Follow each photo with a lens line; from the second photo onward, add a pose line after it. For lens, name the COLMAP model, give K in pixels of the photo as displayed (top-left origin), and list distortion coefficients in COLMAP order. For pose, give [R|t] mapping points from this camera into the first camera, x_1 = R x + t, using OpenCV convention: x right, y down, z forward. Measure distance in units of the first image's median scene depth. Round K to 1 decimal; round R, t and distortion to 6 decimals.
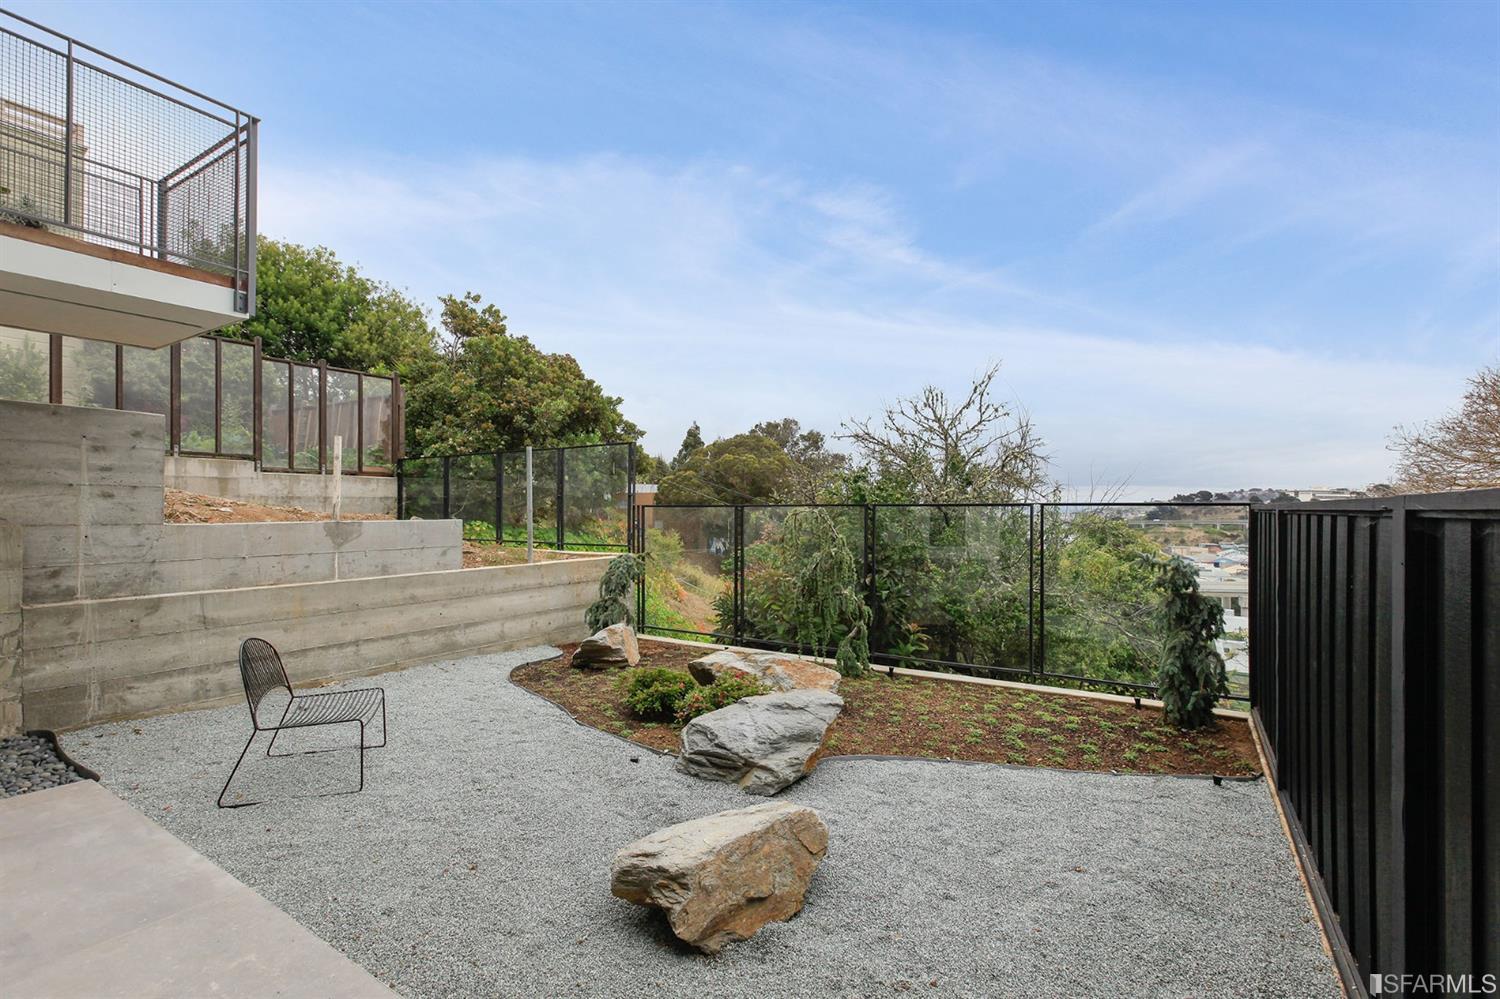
lens RADIAL K [[679.3, 0, 746.0], [0, 679.3, 500.8], [0, 0, 1]] dist [-0.000355, 0.000943]
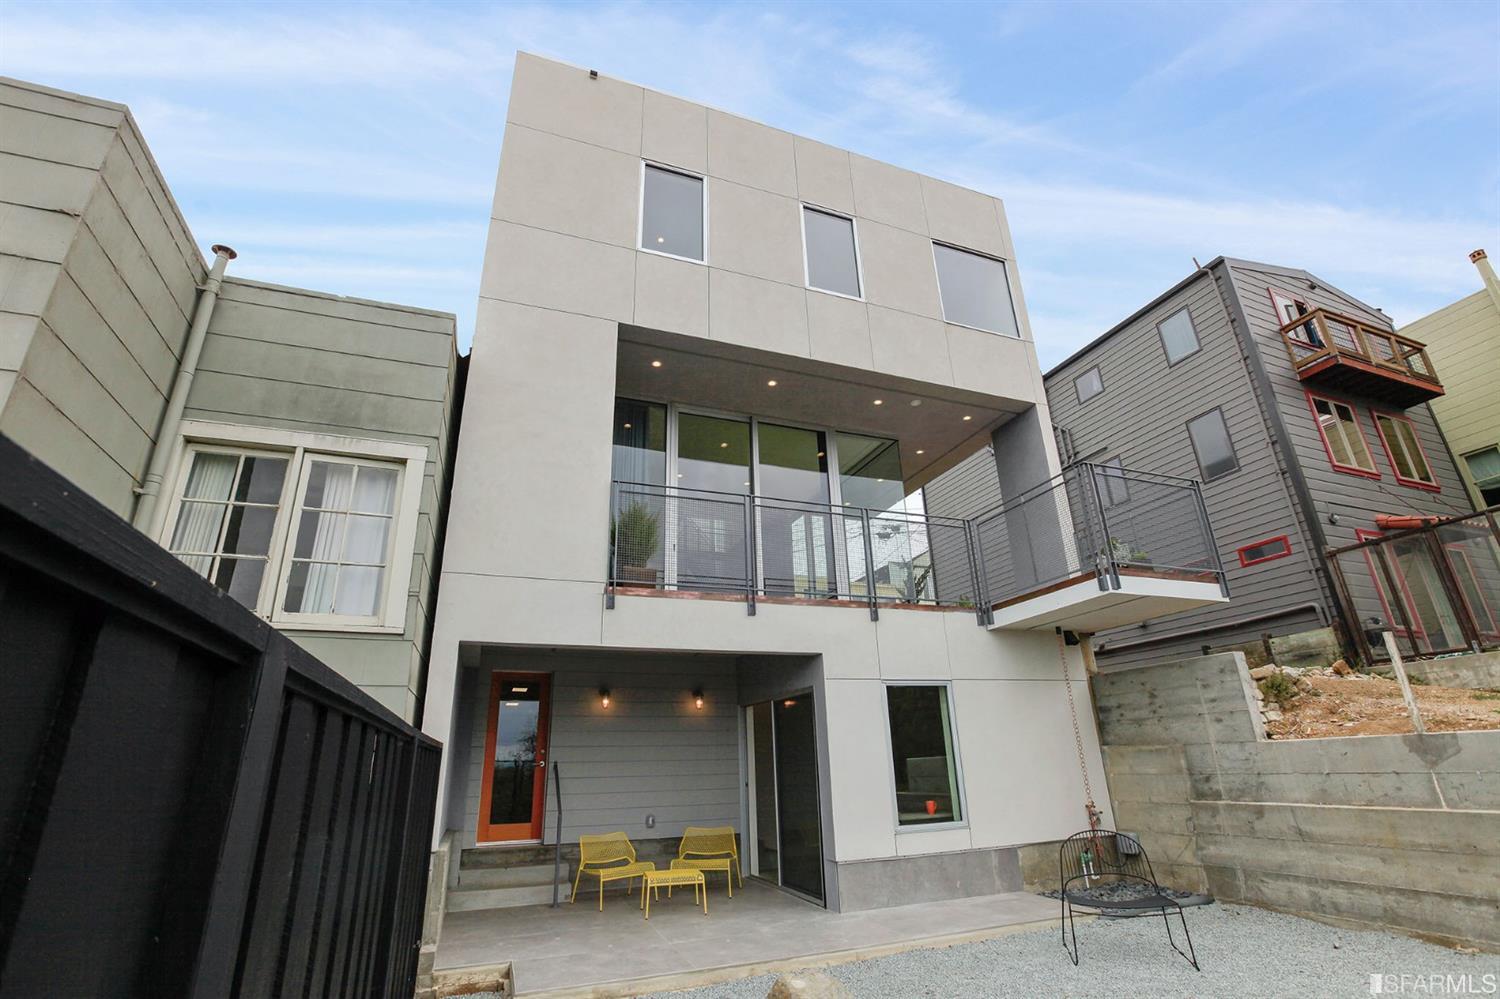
lens RADIAL K [[679.3, 0, 746.0], [0, 679.3, 500.8], [0, 0, 1]] dist [-0.000355, 0.000943]
pose [[-0.605504, -0.273826, -0.747251, 0.758929], [0.042366, 0.926522, -0.373849, 0.052101], [0.794714, -0.258025, -0.549412, 1.064217]]
